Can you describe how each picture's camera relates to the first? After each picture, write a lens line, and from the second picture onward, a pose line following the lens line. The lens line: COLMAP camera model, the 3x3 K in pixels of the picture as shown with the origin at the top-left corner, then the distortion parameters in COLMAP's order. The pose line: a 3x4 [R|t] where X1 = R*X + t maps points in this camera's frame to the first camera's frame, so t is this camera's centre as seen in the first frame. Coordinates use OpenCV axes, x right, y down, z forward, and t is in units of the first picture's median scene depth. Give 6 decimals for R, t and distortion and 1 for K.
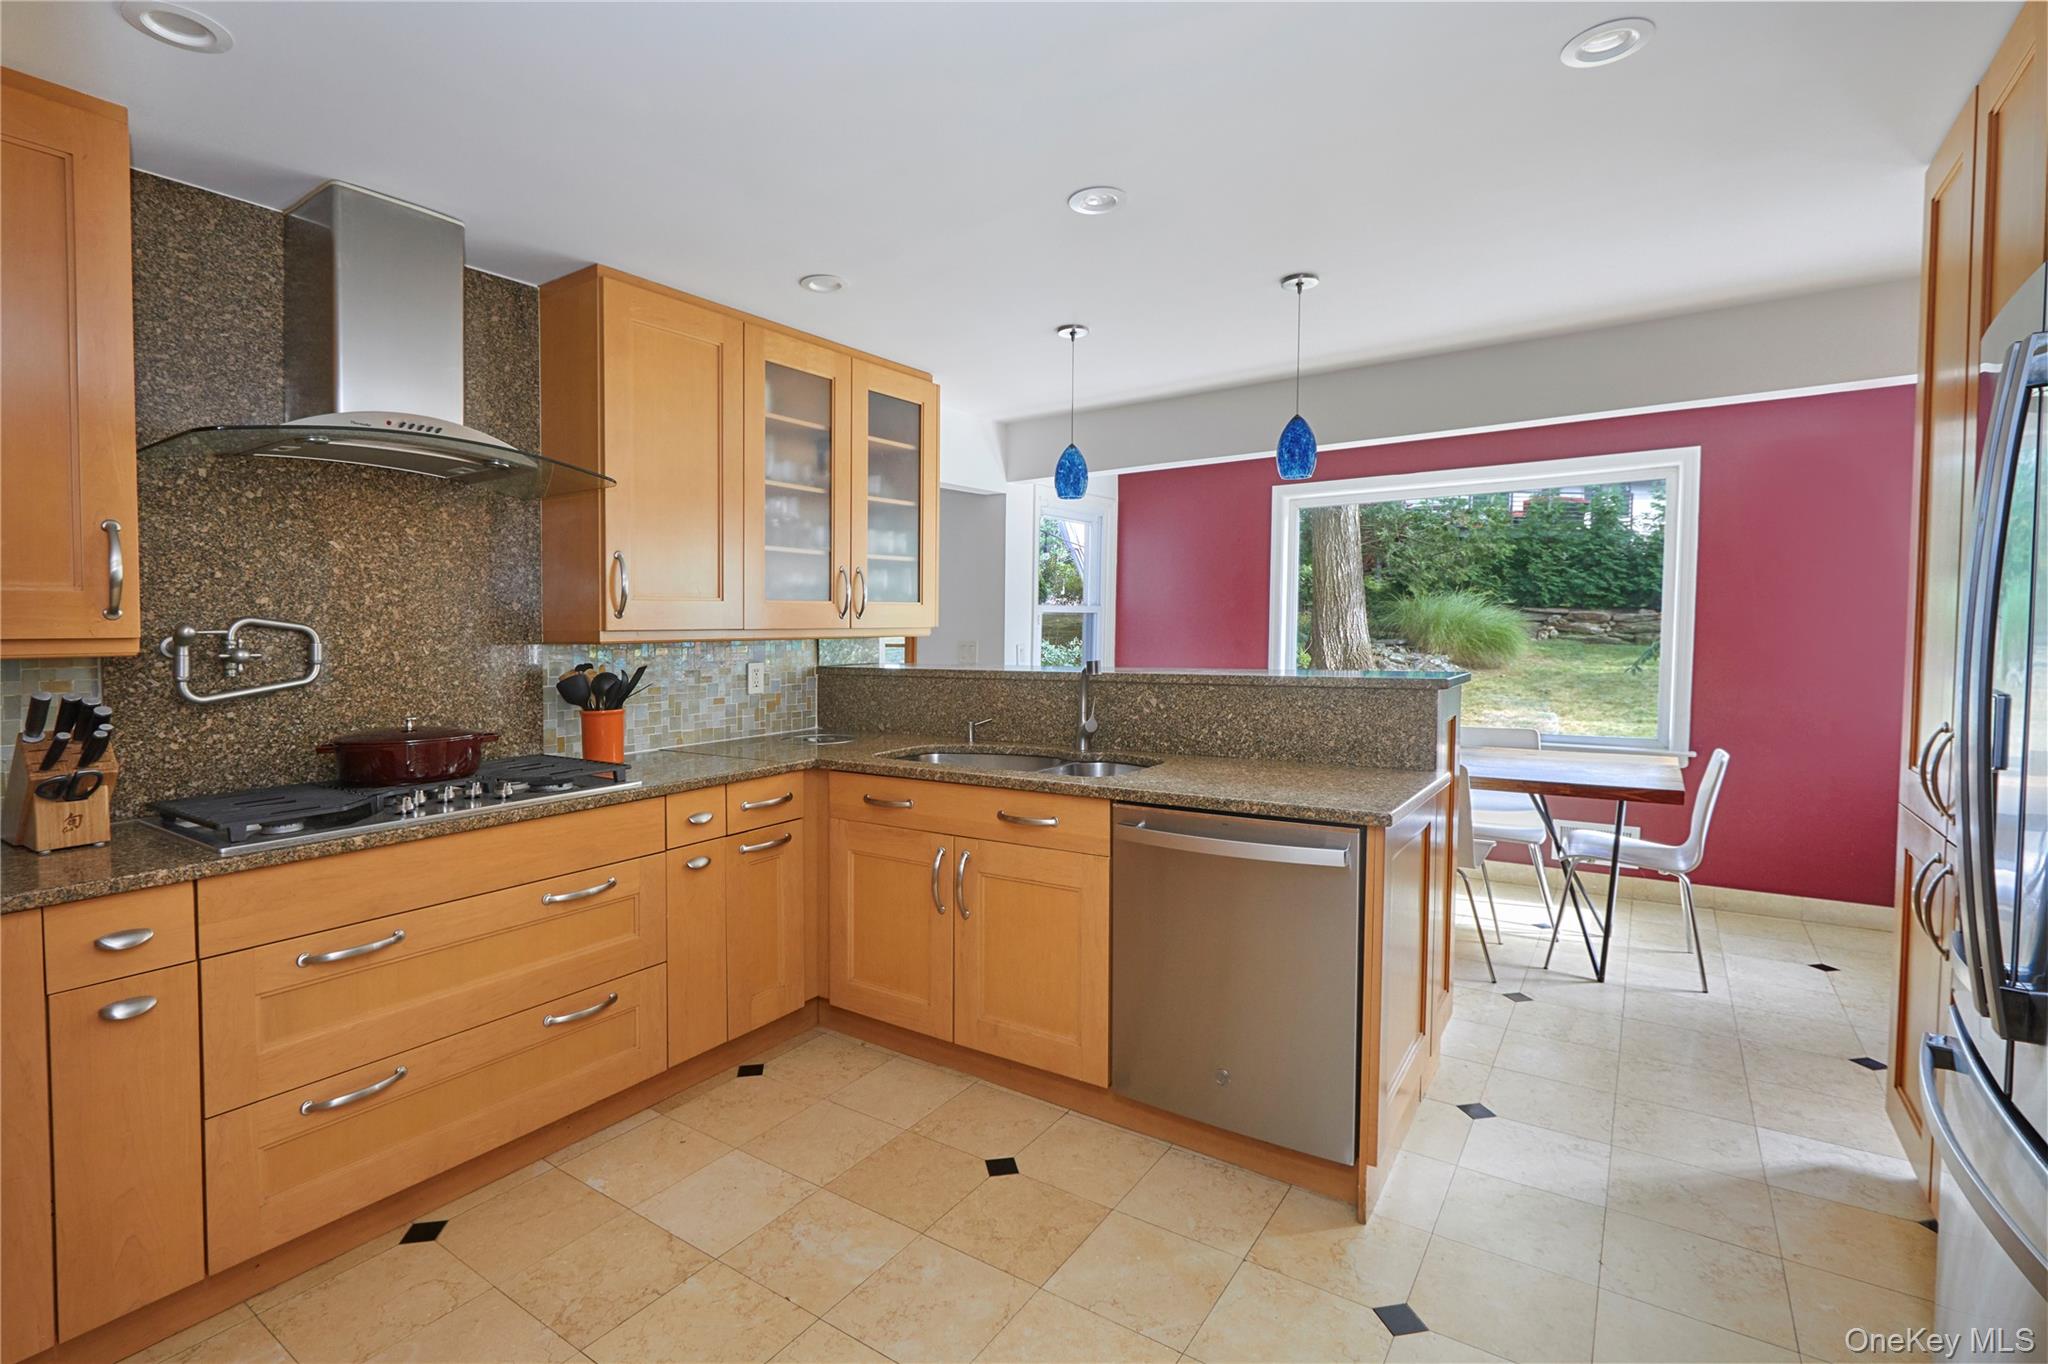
lens RADIAL K [[959.3, 0, 1015.8], [0, 959.3, 704.9], [0, 0, 1]] dist [-0.002859, 0.000159]
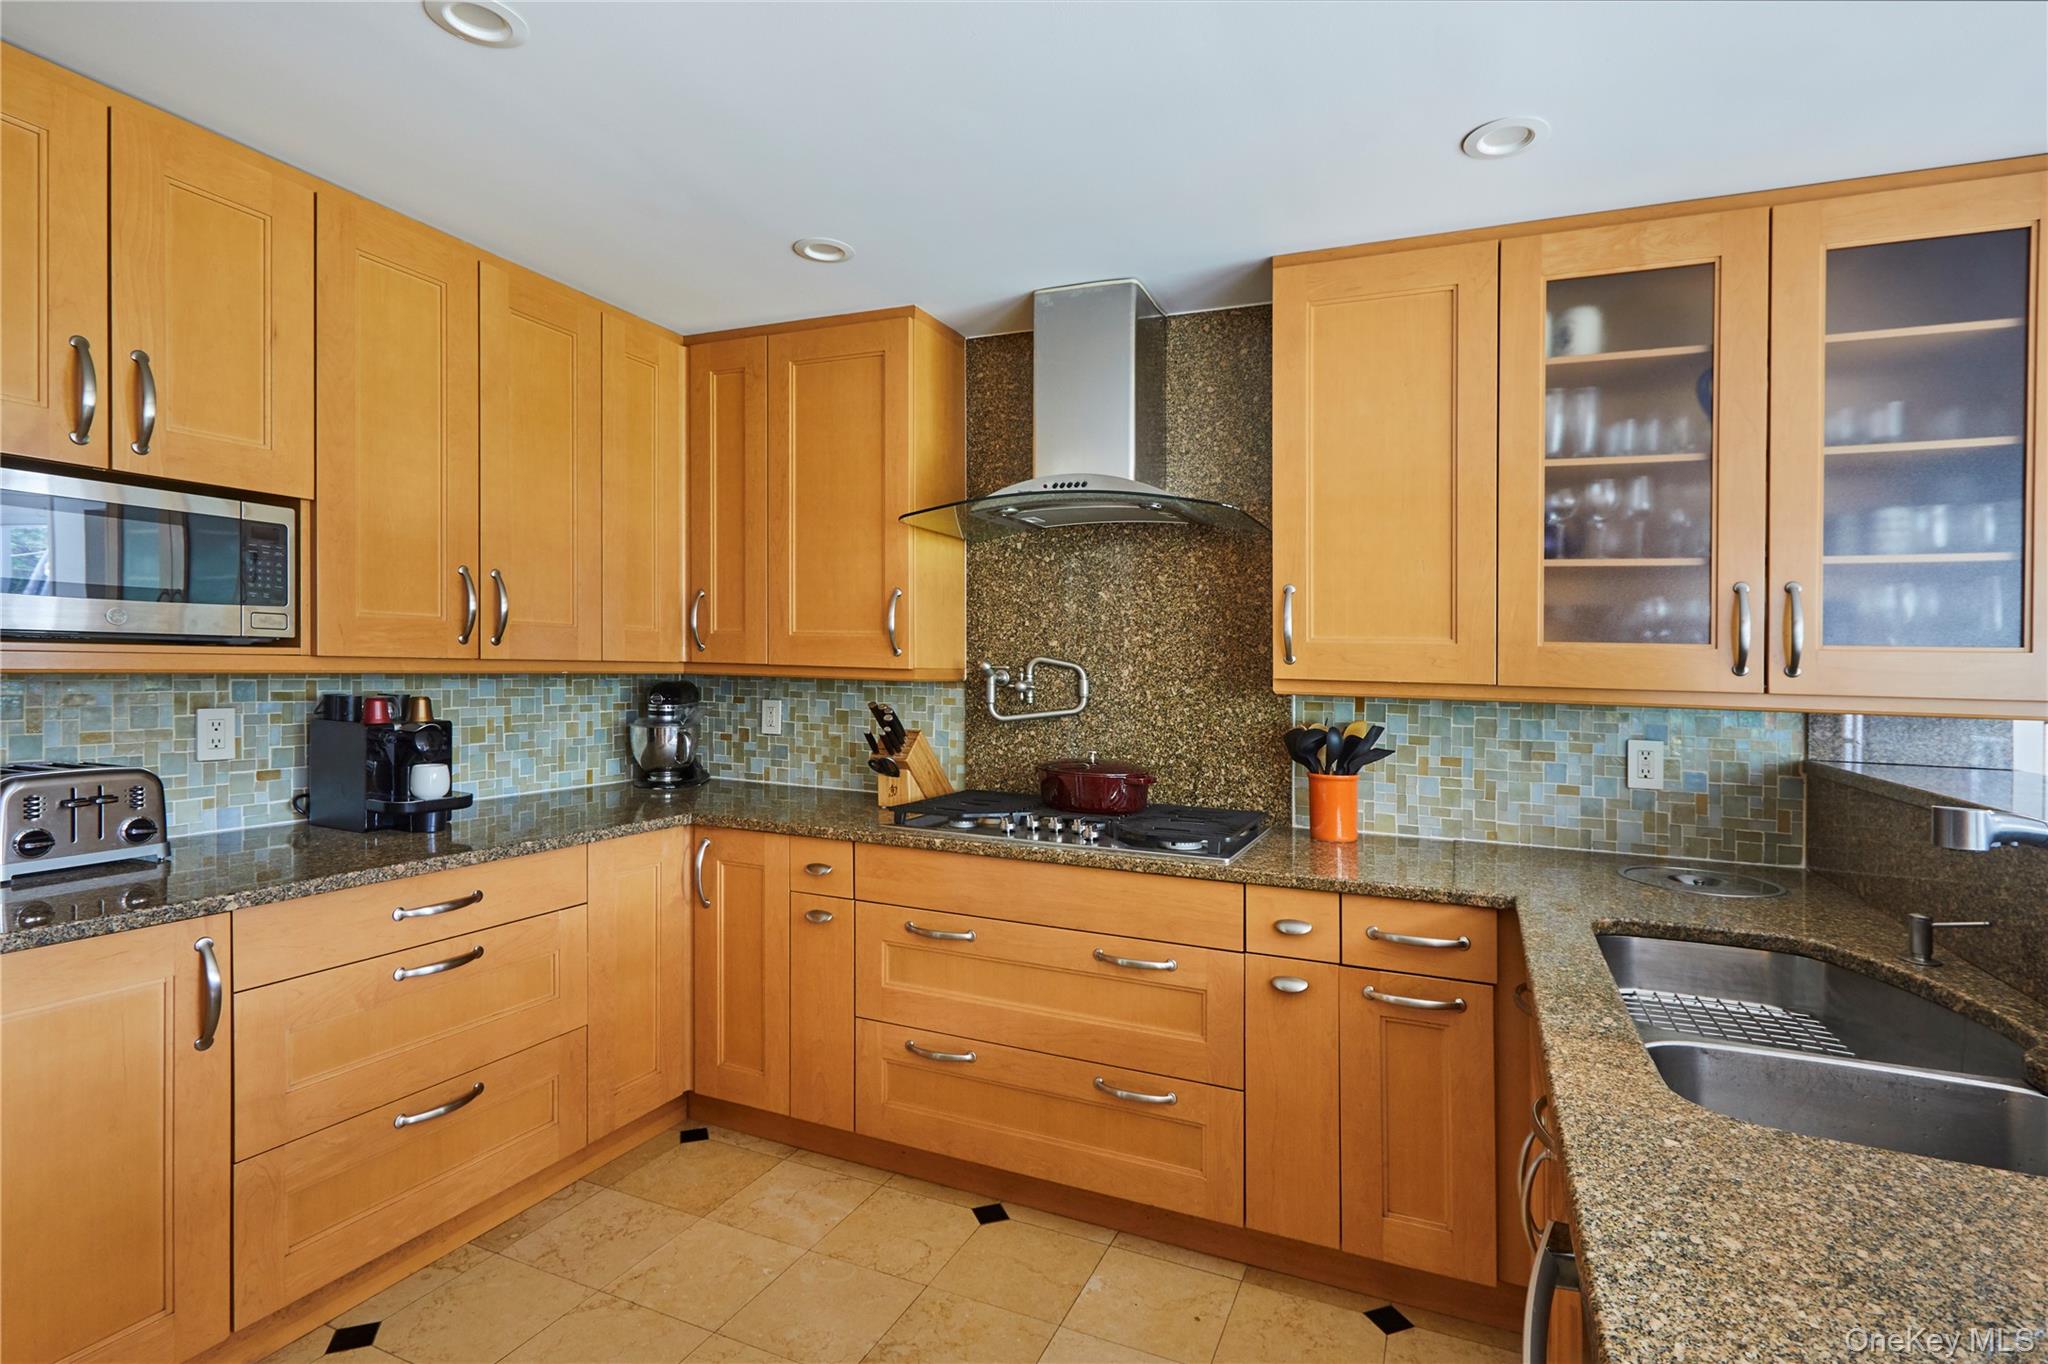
lens RADIAL K [[998.9, 0, 1024.0], [0, 998.9, 682.0], [0, 0, 1]] dist [-0.001848, -0.000132]
pose [[0.187493, 0.036260, -0.981597, 0.407755], [-0.107207, 0.994104, 0.016245, -0.066103], [0.976398, 0.102188, 0.190275, 0.626926]]
